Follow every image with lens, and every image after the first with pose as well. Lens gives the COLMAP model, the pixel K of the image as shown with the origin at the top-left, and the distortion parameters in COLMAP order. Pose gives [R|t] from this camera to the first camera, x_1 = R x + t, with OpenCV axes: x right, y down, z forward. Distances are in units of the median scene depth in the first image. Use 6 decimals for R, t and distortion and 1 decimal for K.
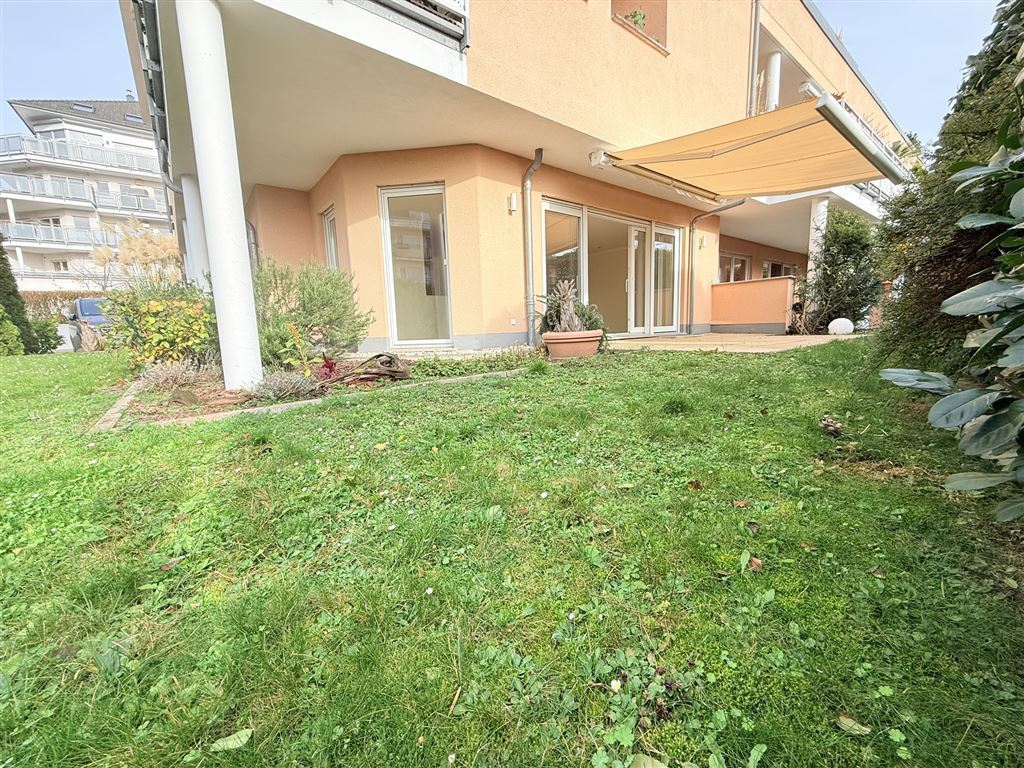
lens RADIAL K [[408.2, 0, 510.1], [0, 408.2, 387.8], [0, 0, 1]] dist [-0.003366, -0.000097]
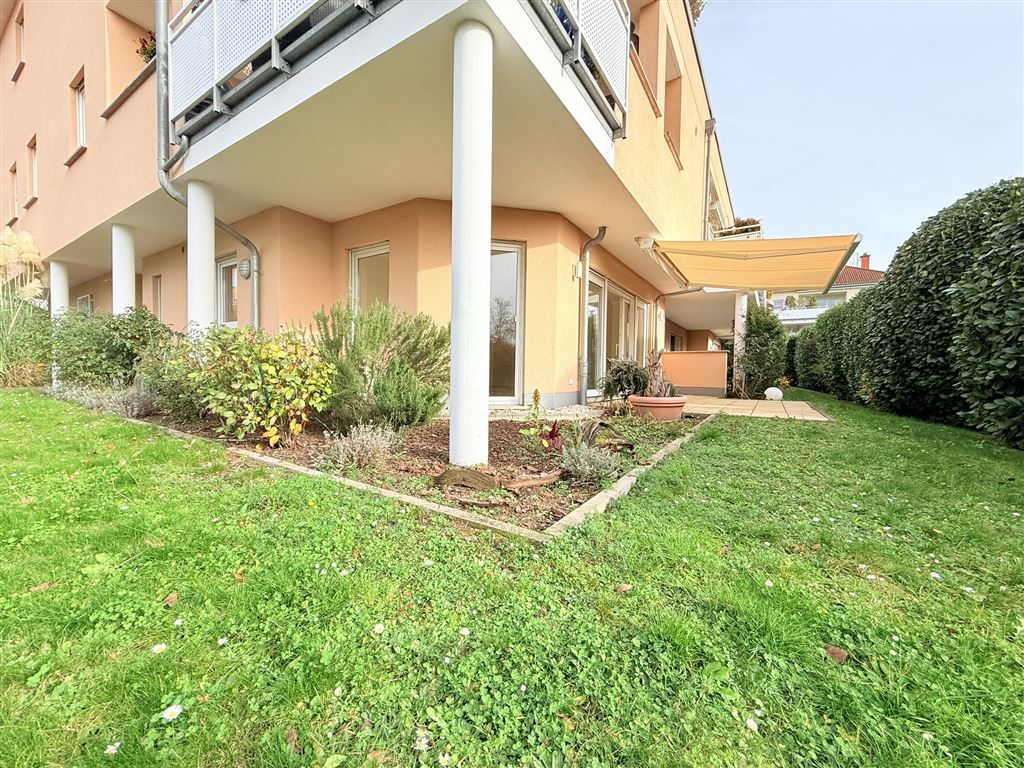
lens RADIAL K [[408.2, 0, 511.5], [0, 408.2, 385.6], [0, 0, 1]] dist [-0.003366, -0.000097]
pose [[0.942986, 0.040291, 0.330384, -0.504281], [-0.001774, 0.993240, -0.116066, -0.035055], [-0.332827, 0.108862, 0.936683, 0.101504]]
